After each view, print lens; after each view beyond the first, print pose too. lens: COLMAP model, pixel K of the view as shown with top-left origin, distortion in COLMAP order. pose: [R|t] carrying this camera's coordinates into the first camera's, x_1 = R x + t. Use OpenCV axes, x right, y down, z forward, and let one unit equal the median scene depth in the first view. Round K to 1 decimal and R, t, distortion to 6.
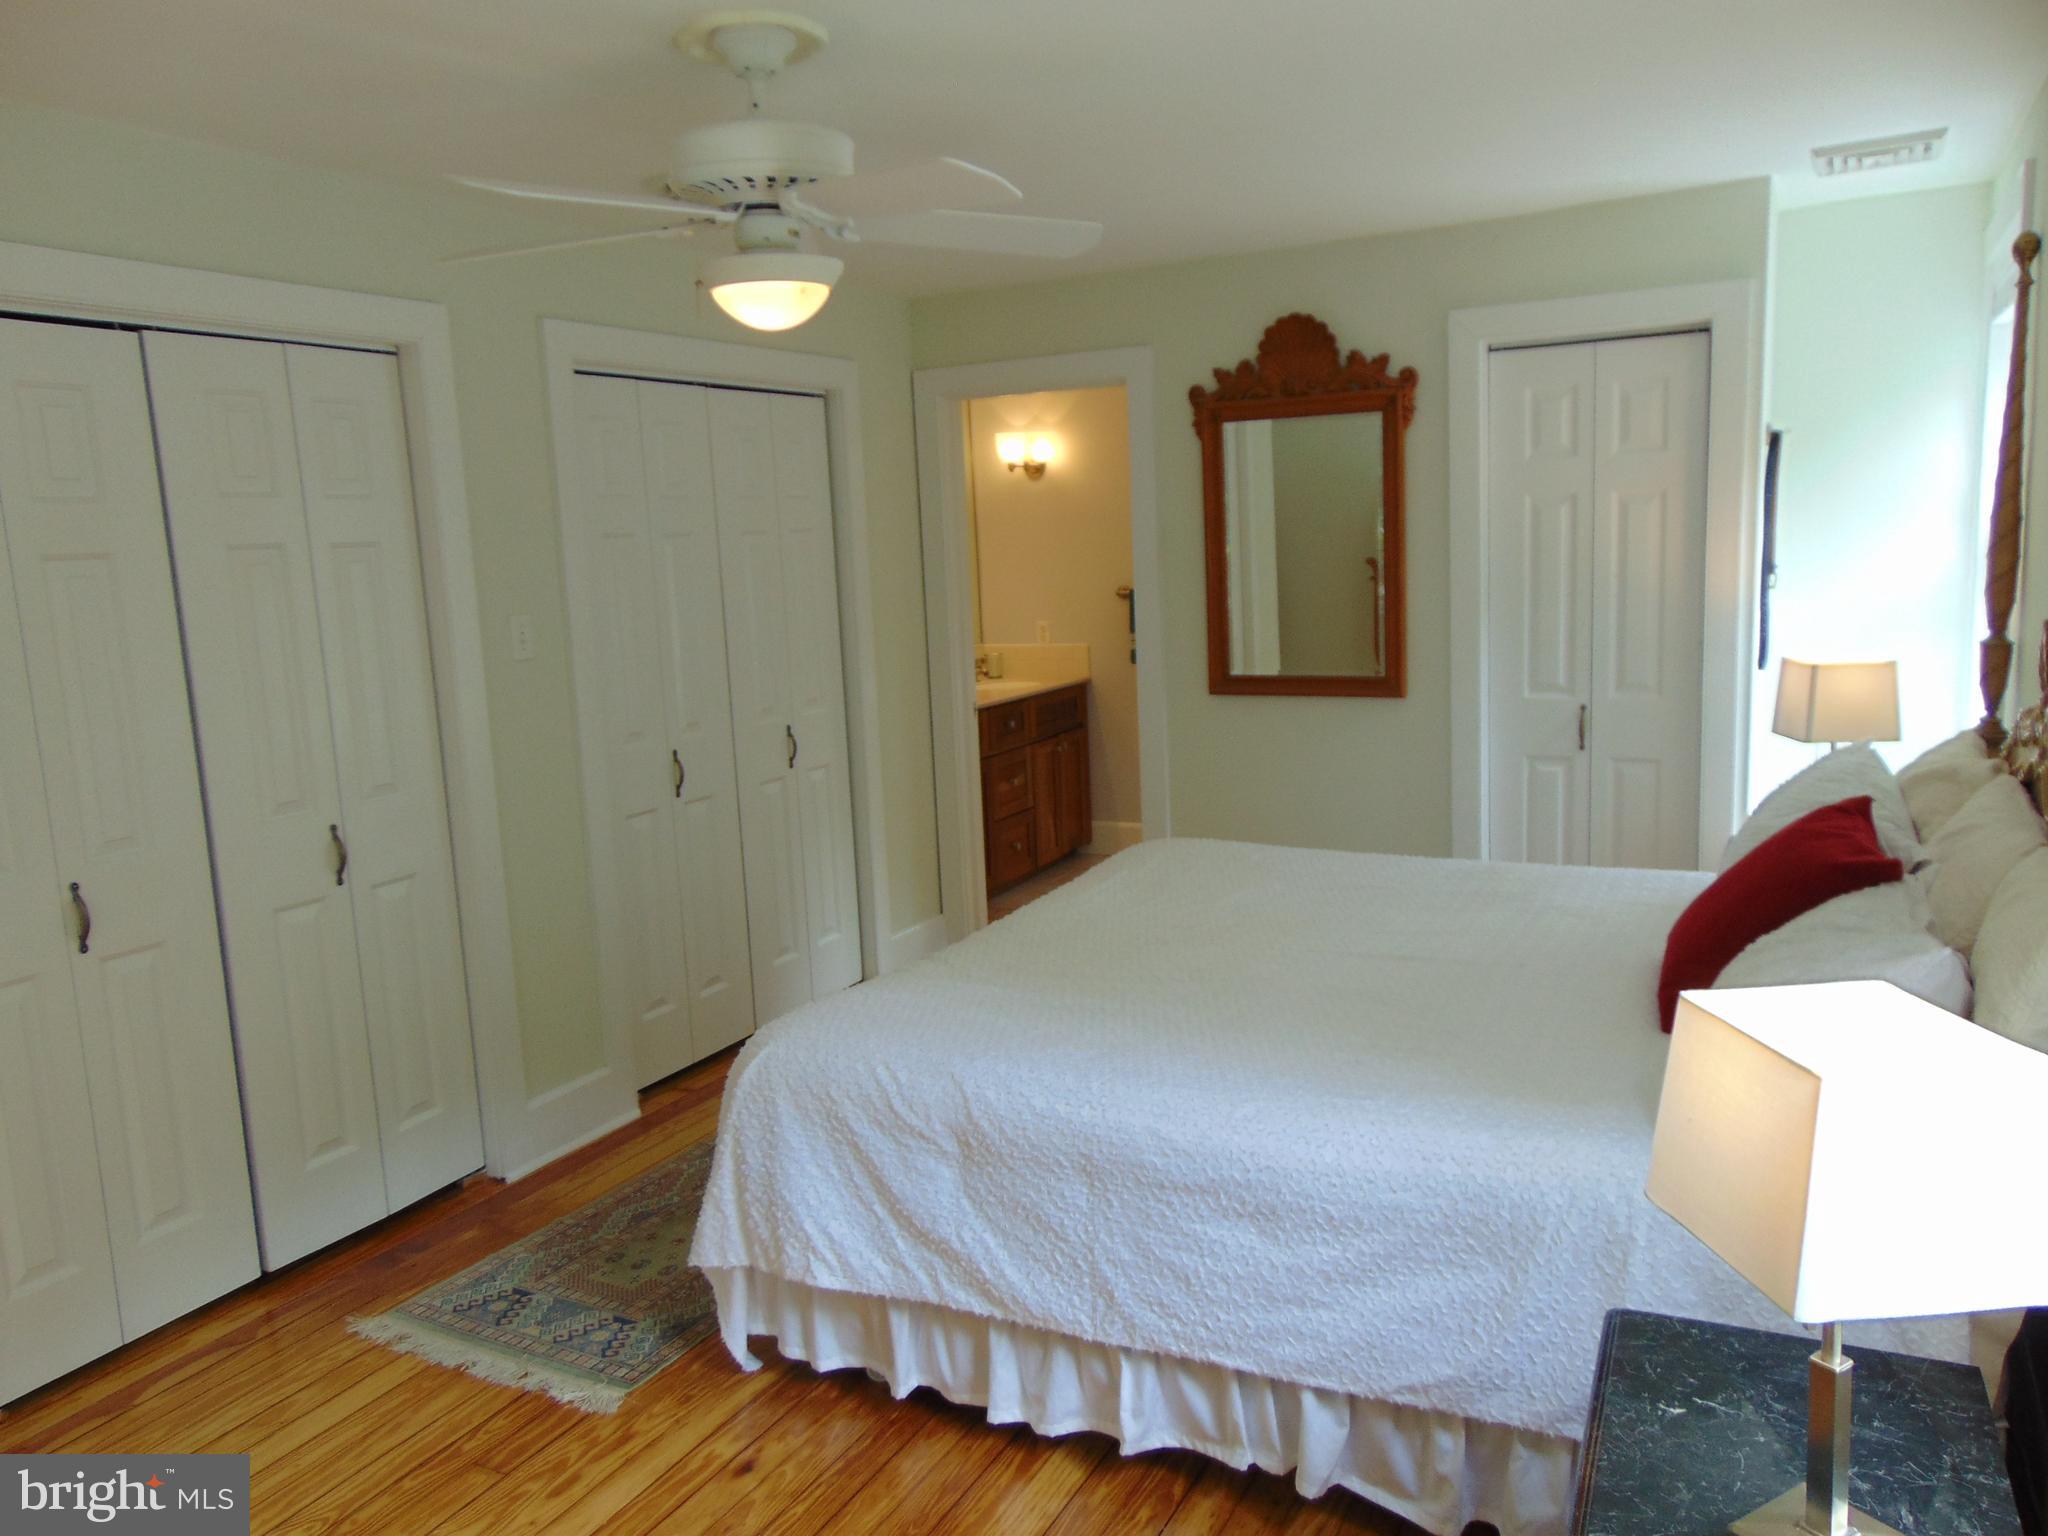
lens RADIAL K [[1518.1, 0, 1024.0], [0, 1518.1, 768.0], [0, 0, 1]] dist [-0.038379, 0.056692]
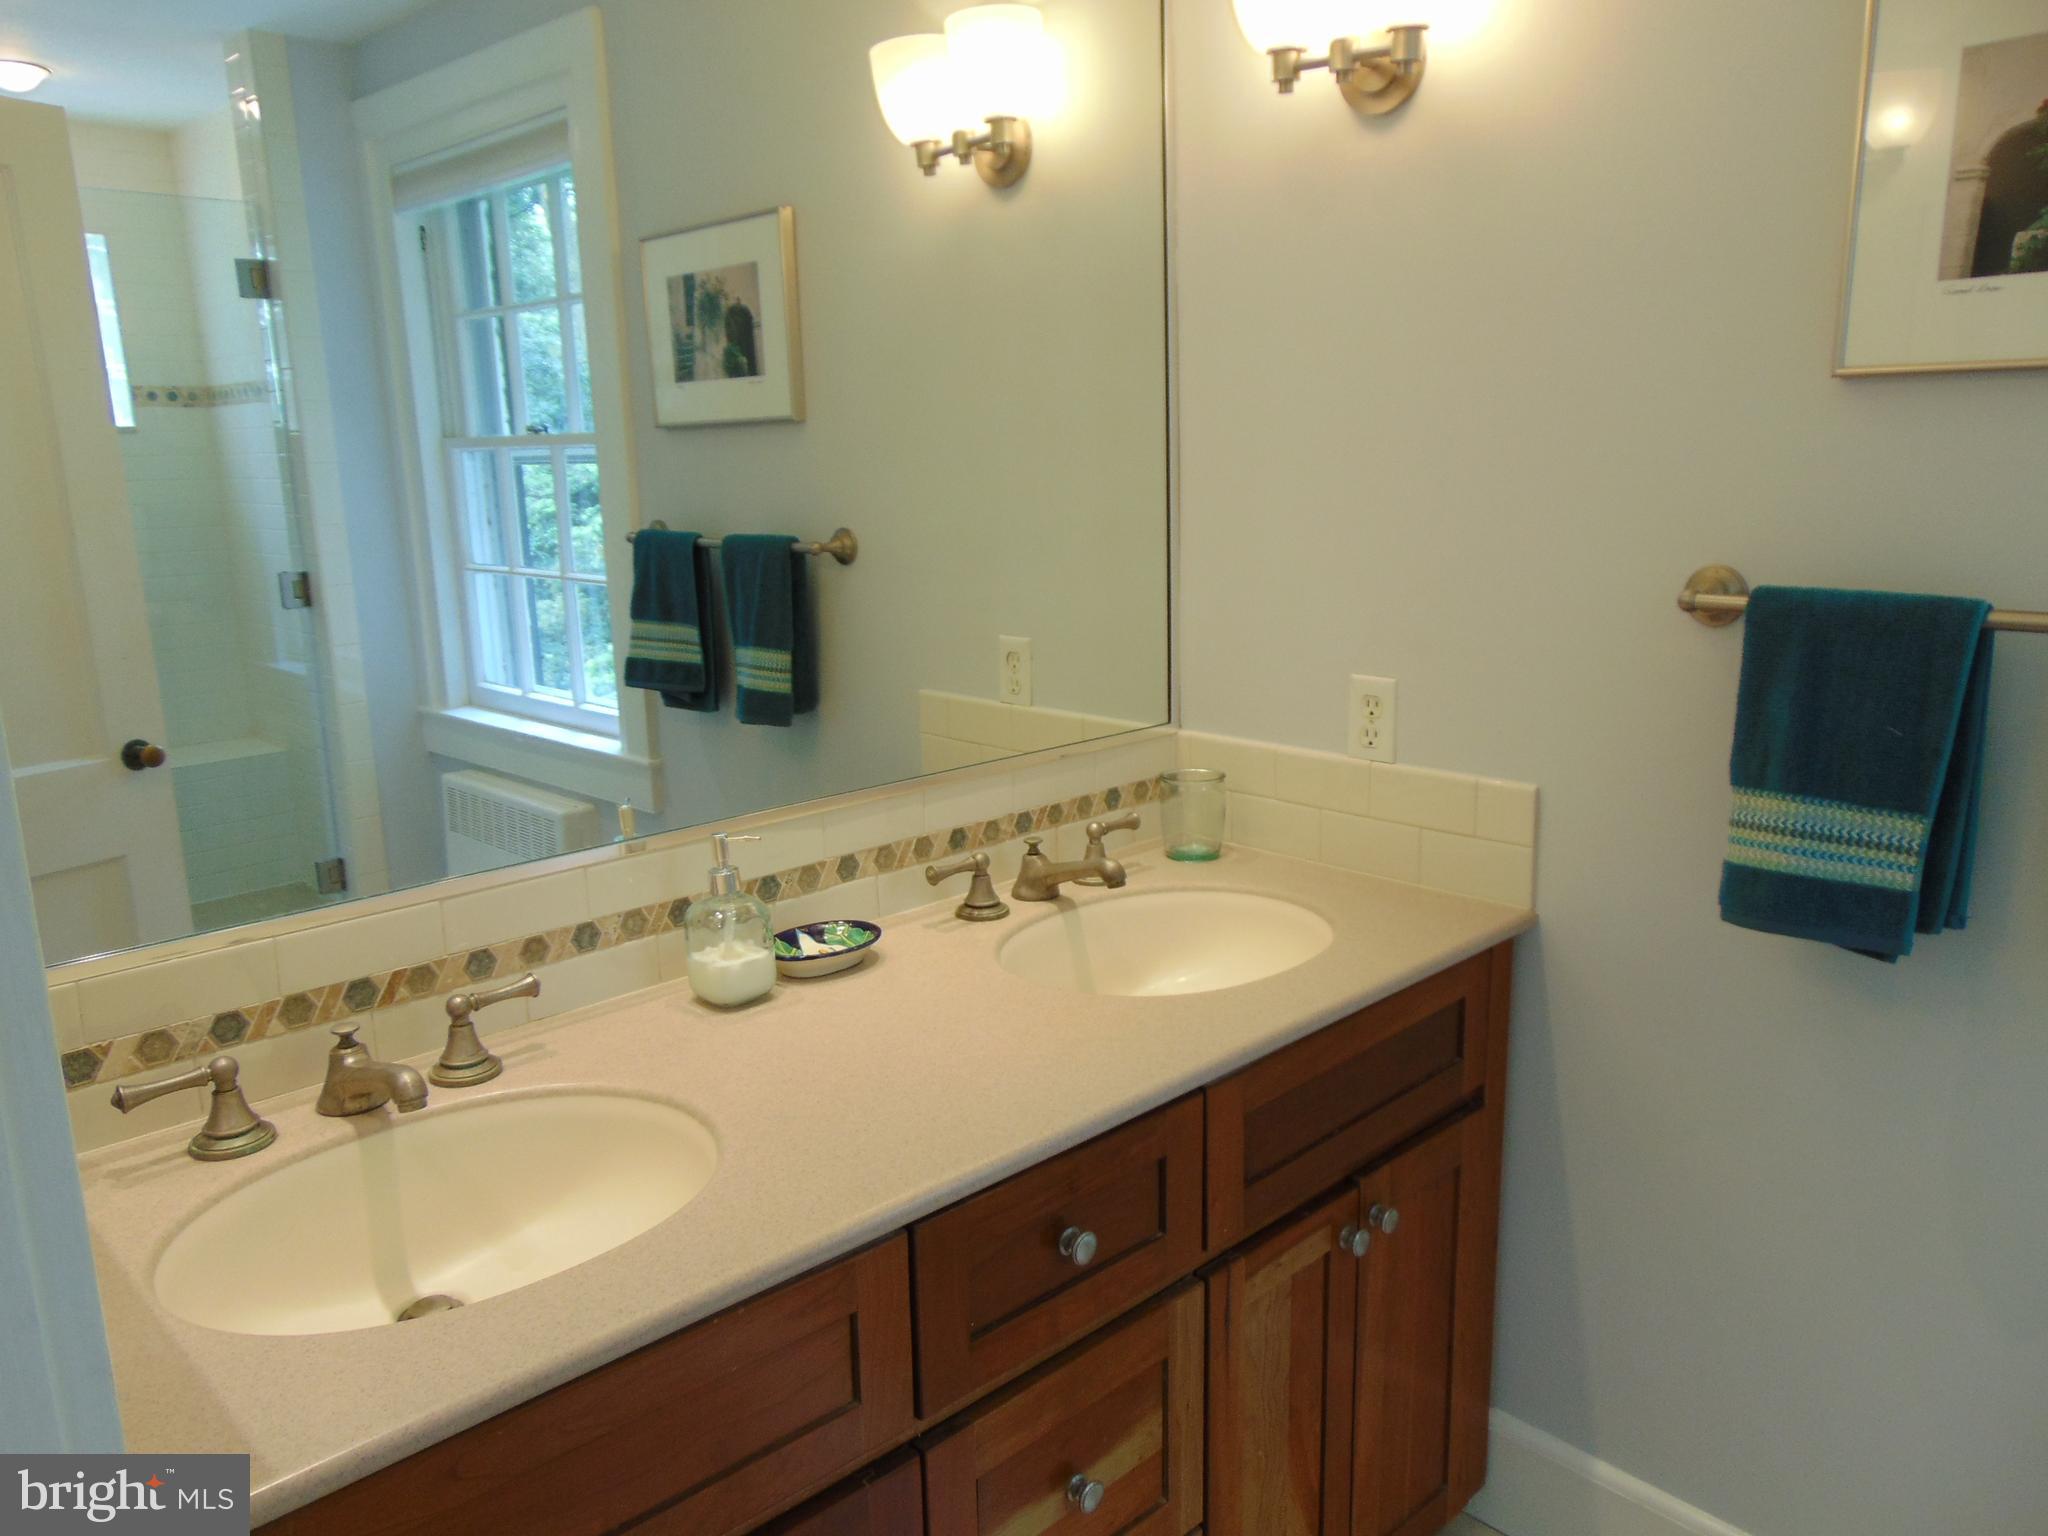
lens RADIAL K [[1518.1, 0, 1024.0], [0, 1518.1, 768.0], [0, 0, 1]] dist [-0.038379, 0.056692]
pose [[0.952254, 0.093416, -0.290664, 0.034000], [-0.077517, 0.994820, 0.065766, -0.095184], [0.295301, -0.040095, 0.954562, 0.740071]]
